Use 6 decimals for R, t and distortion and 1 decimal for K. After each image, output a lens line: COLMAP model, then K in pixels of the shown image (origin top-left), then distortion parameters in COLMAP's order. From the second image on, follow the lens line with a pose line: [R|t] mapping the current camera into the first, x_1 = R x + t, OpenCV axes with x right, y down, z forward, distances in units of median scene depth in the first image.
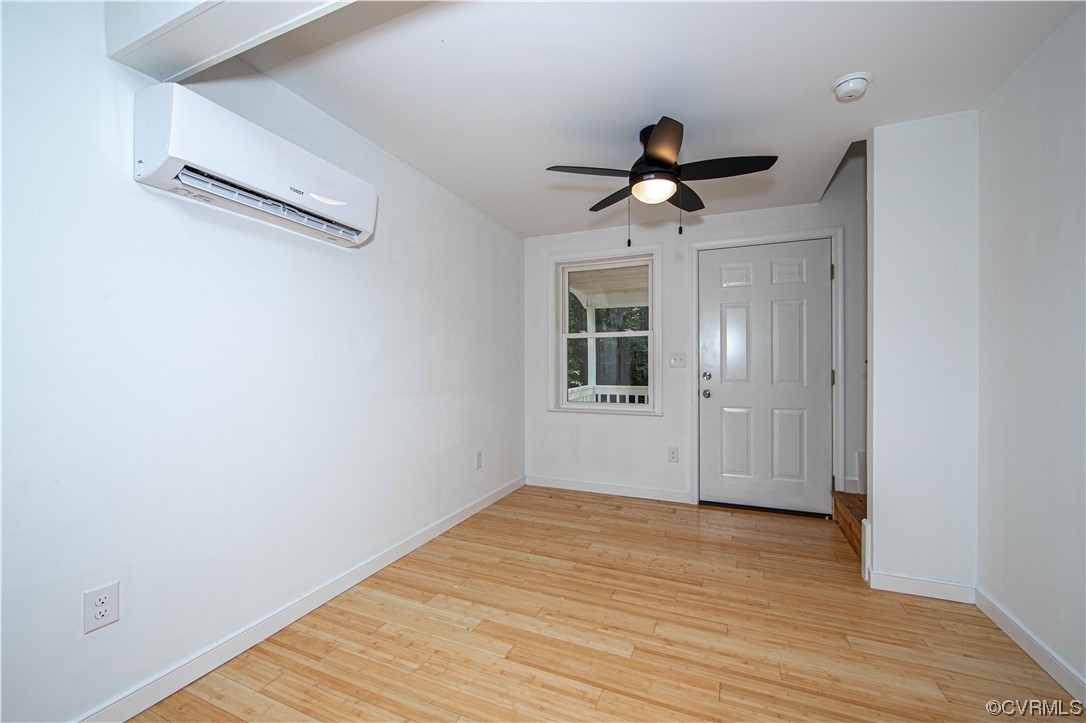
lens RADIAL K [[431.2, 0, 544.5], [0, 431.2, 364.6], [0, 0, 1]] dist [-0.008768, 0.000327]
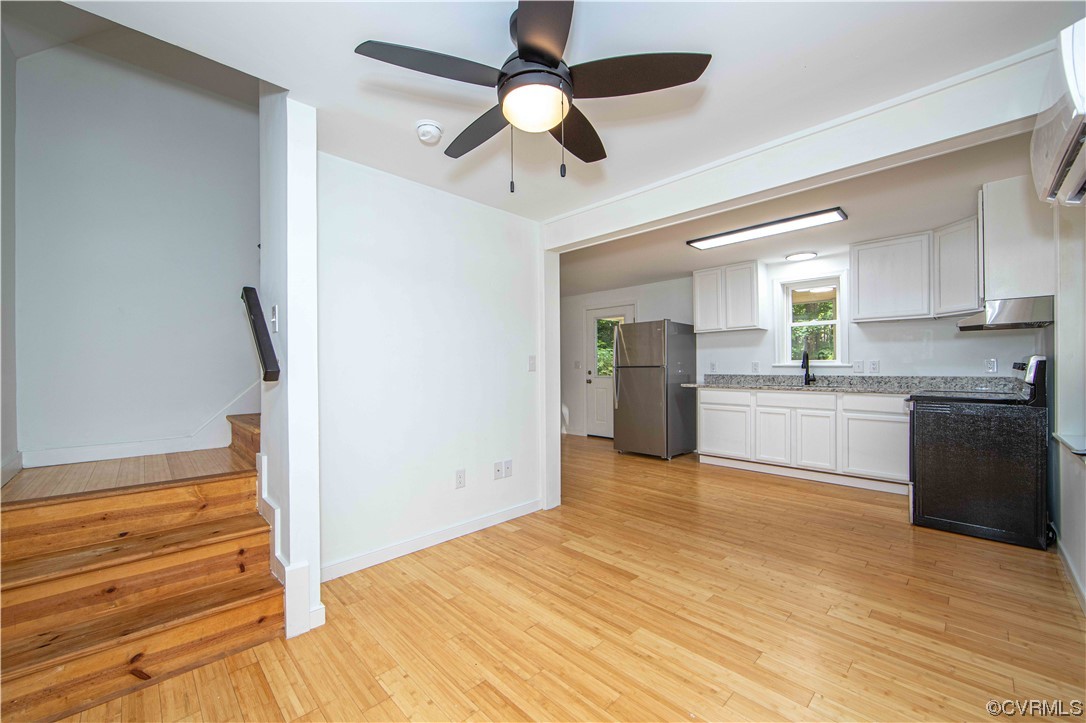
lens RADIAL K [[431.2, 0, 544.5], [0, 431.2, 364.6], [0, 0, 1]] dist [-0.008768, 0.000327]
pose [[-0.923471, 0.008673, 0.383570, -0.008914], [0.007223, 0.999960, -0.005220, -0.012113], [-0.383600, -0.002050, -0.923497, 2.033289]]
